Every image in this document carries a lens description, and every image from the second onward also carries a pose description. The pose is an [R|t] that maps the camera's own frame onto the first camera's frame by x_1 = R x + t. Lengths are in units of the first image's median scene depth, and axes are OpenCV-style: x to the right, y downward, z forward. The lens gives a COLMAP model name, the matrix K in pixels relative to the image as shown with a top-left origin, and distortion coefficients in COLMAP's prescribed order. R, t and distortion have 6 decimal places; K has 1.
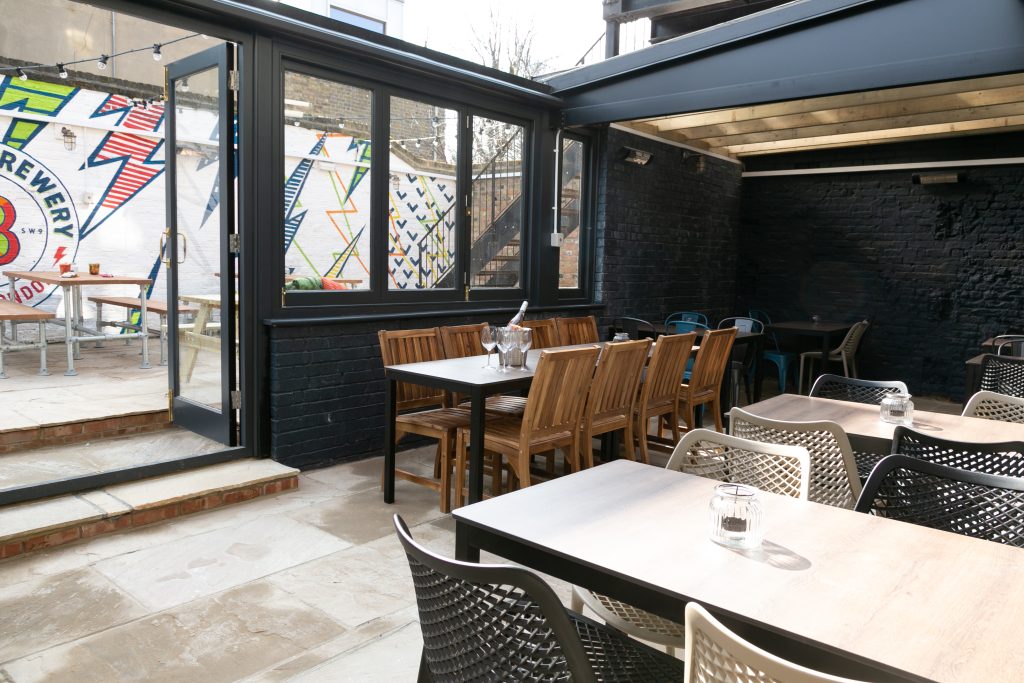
lens RADIAL K [[727.1, 0, 508.8], [0, 727.1, 337.4], [0, 0, 1]] dist [-0.014380, 0.005803]
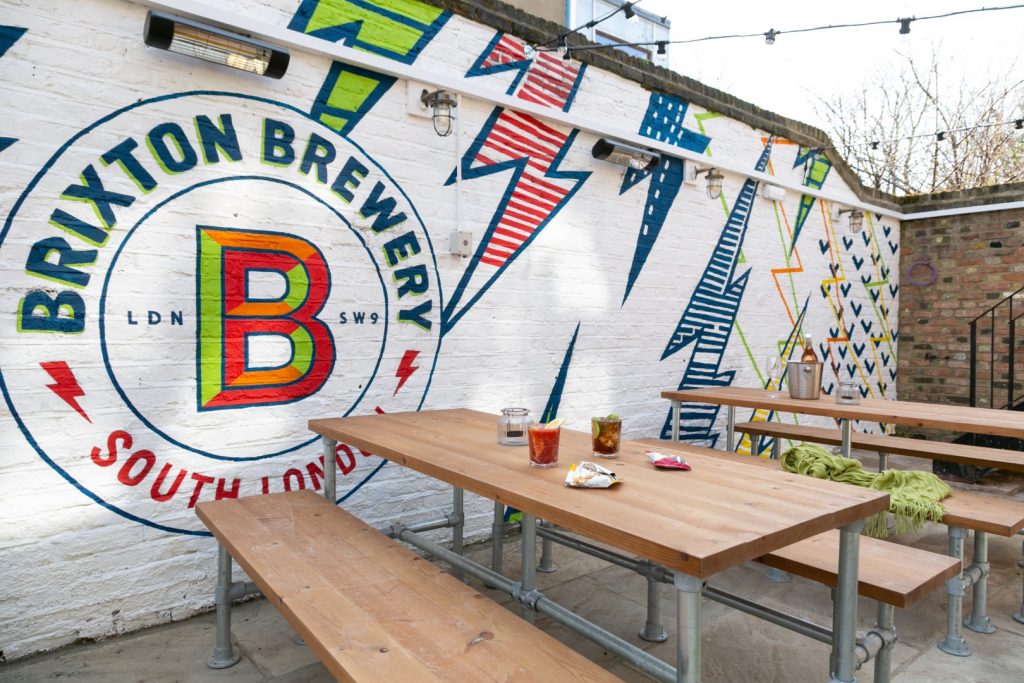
lens RADIAL K [[650.4, 0, 514.9], [0, 650.4, 342.1], [0, 0, 1]] dist [-0.001480, -0.000564]
pose [[0.988306, -0.019111, -0.151279, -0.482434], [0.005770, 0.996091, -0.088146, -0.092536], [0.152372, 0.086242, 0.984553, 0.597028]]
